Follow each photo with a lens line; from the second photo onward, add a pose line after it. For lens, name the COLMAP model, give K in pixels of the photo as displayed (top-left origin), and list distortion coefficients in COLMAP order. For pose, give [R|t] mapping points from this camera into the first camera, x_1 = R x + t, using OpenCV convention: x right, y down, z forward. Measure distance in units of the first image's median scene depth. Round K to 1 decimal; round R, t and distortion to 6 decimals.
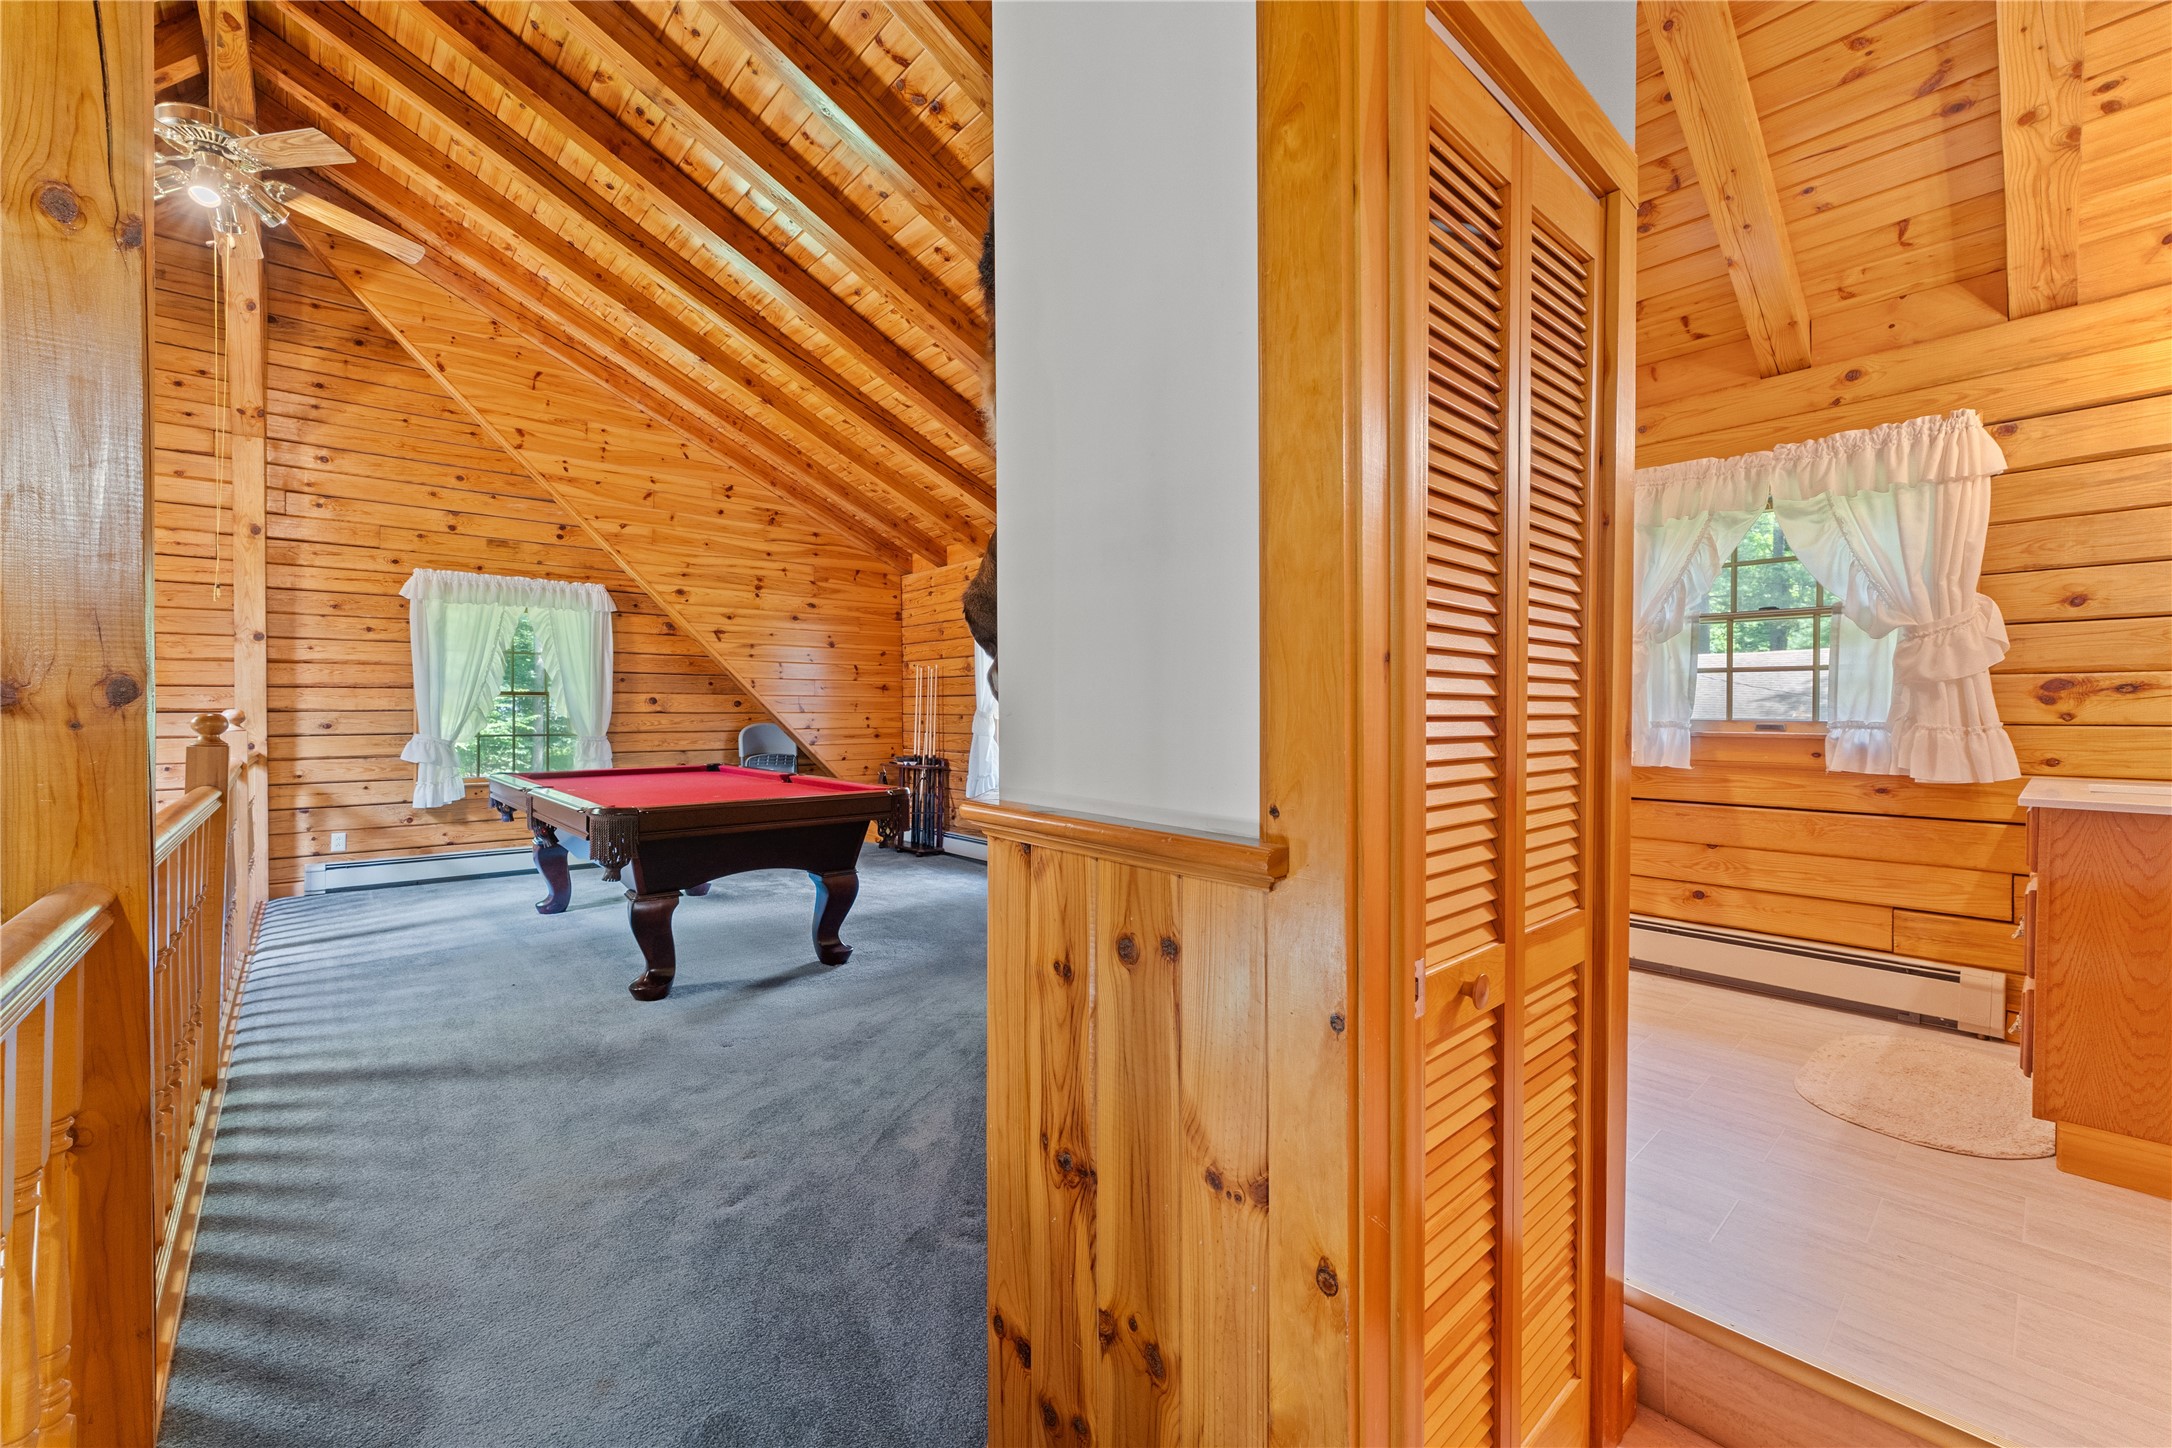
lens RADIAL K [[885.8, 0, 1093.9], [0, 885.8, 713.7], [0, 0, 1]] dist [-0.000808, 0.000539]
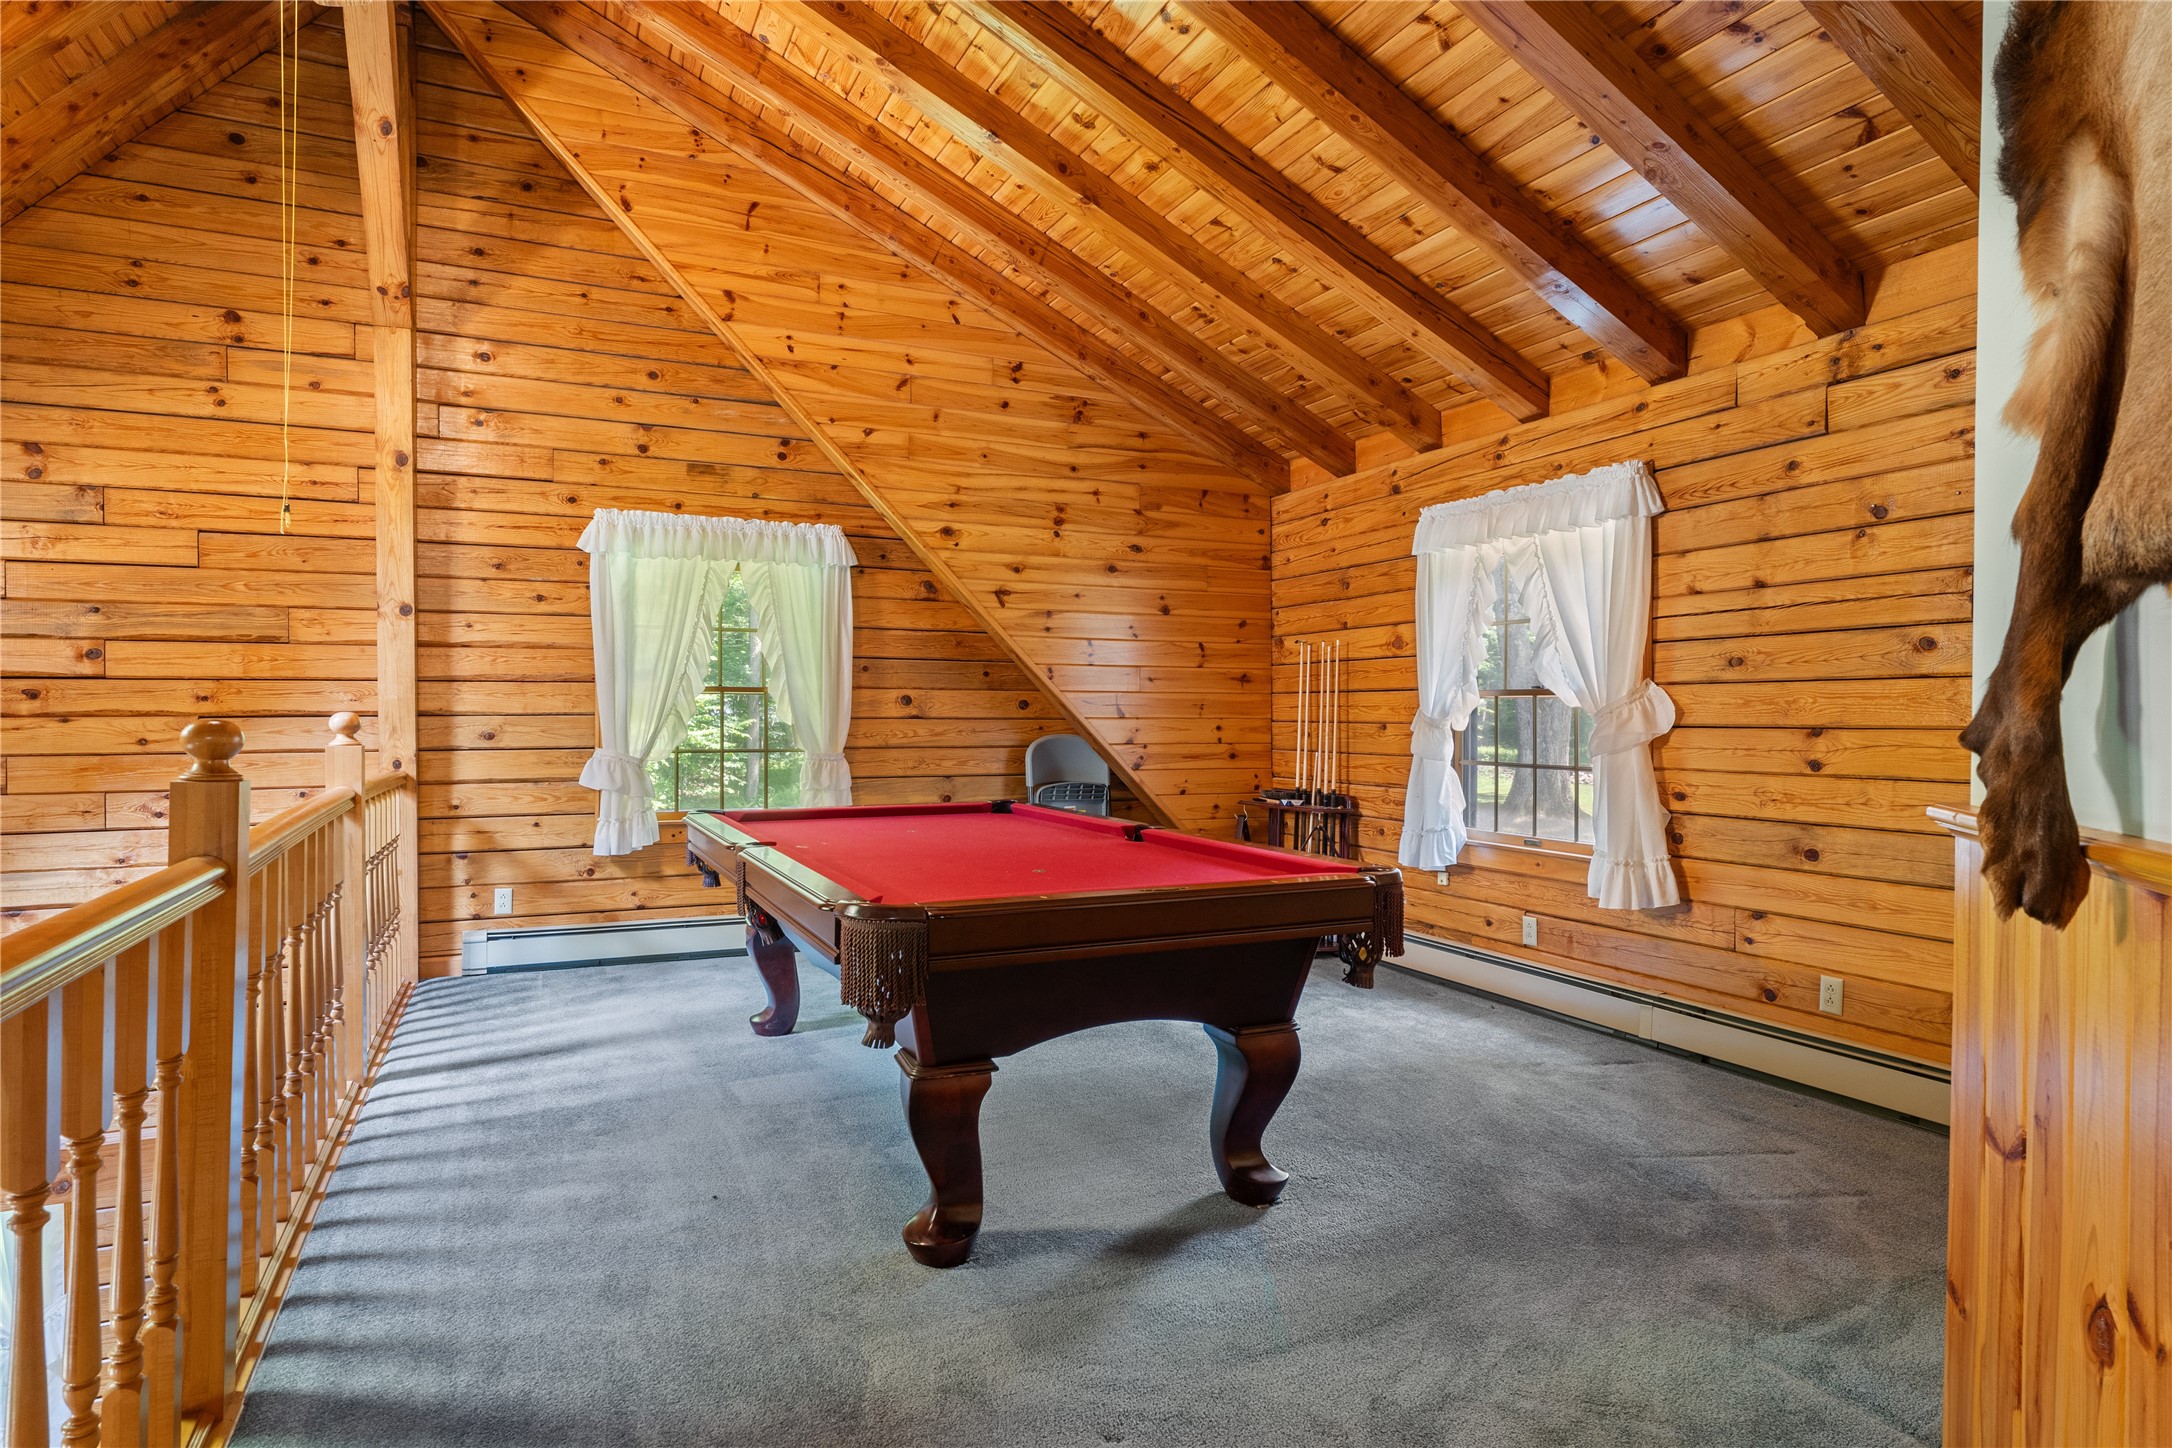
lens RADIAL K [[1169.8, 0, 1093.2], [0, 1169.8, 729.2], [0, 0, 1]] dist [-0.000005, -0.002014]
pose [[0.961695, 0.004961, -0.274077, -0.251395], [-0.002580, 0.999956, 0.009048, -0.002056], [0.274110, -0.007995, 0.961665, 0.400755]]
